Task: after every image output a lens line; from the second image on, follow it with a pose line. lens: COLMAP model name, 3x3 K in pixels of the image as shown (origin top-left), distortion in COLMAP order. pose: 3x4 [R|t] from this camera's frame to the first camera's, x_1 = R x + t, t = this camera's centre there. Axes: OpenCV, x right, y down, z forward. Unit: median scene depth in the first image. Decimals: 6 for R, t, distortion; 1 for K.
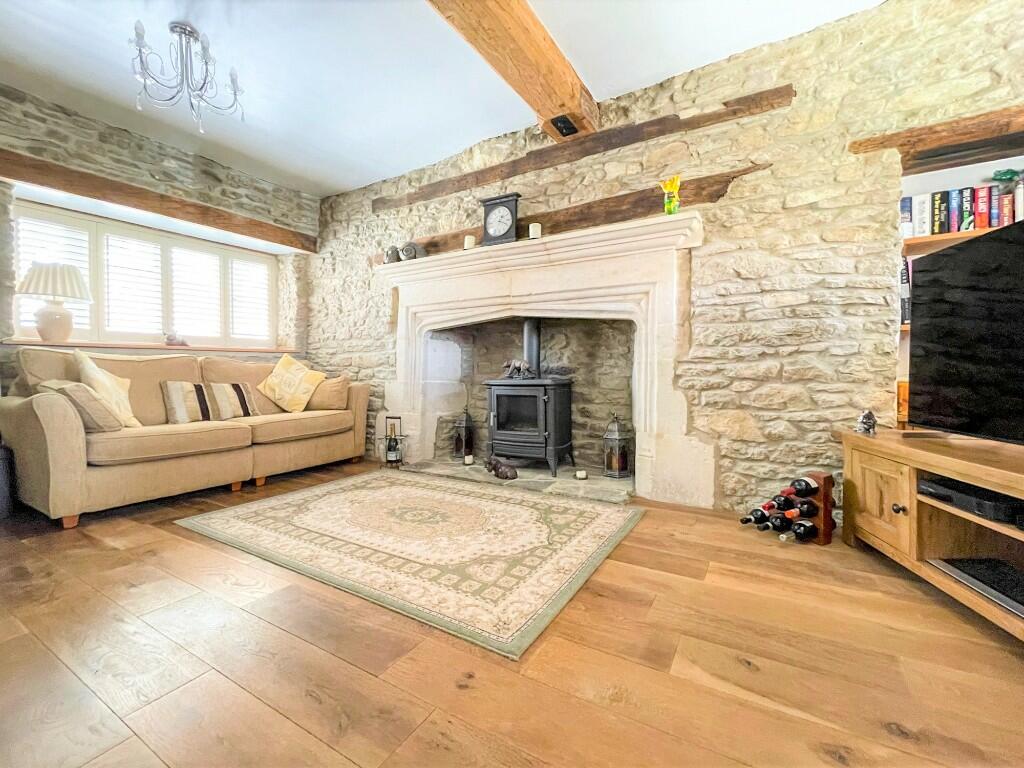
lens RADIAL K [[417.3, 0, 521.8], [0, 417.3, 382.0], [0, 0, 1]] dist [-0.005689, -0.000086]
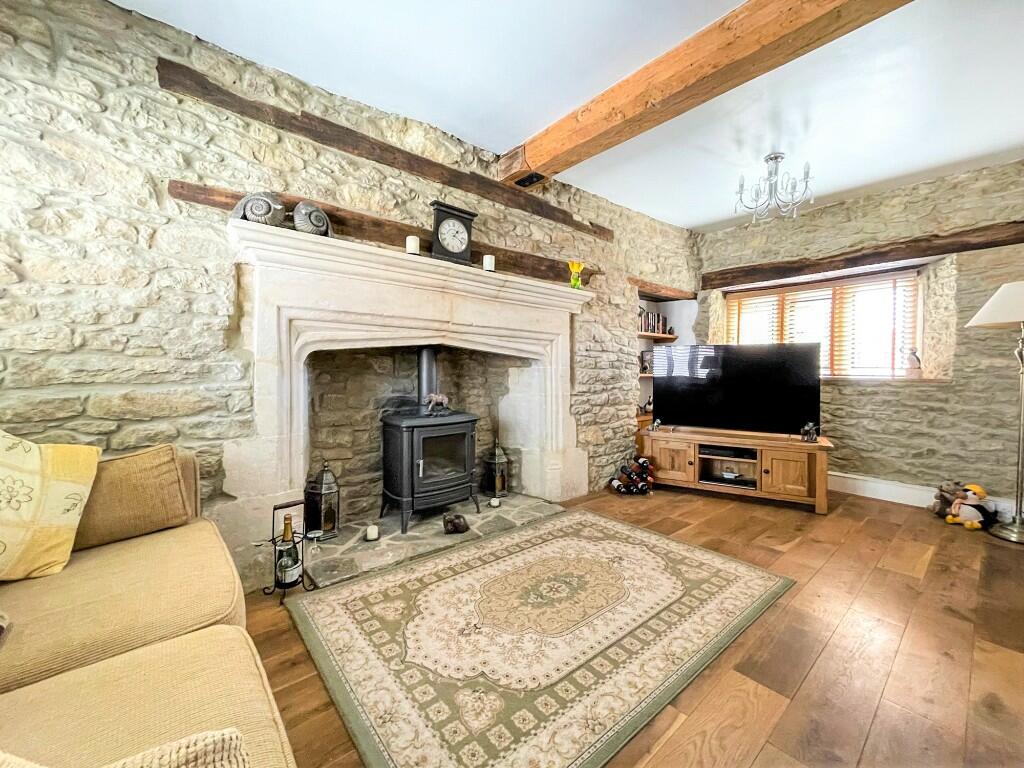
lens RADIAL K [[417.3, 0, 521.5], [0, 417.3, 381.2], [0, 0, 1]] dist [-0.005689, -0.000086]
pose [[0.340916, -0.016498, 0.939949, -0.960058], [0.010596, 0.999850, 0.013706, -0.113312], [-0.940034, 0.005288, 0.341040, 0.678136]]
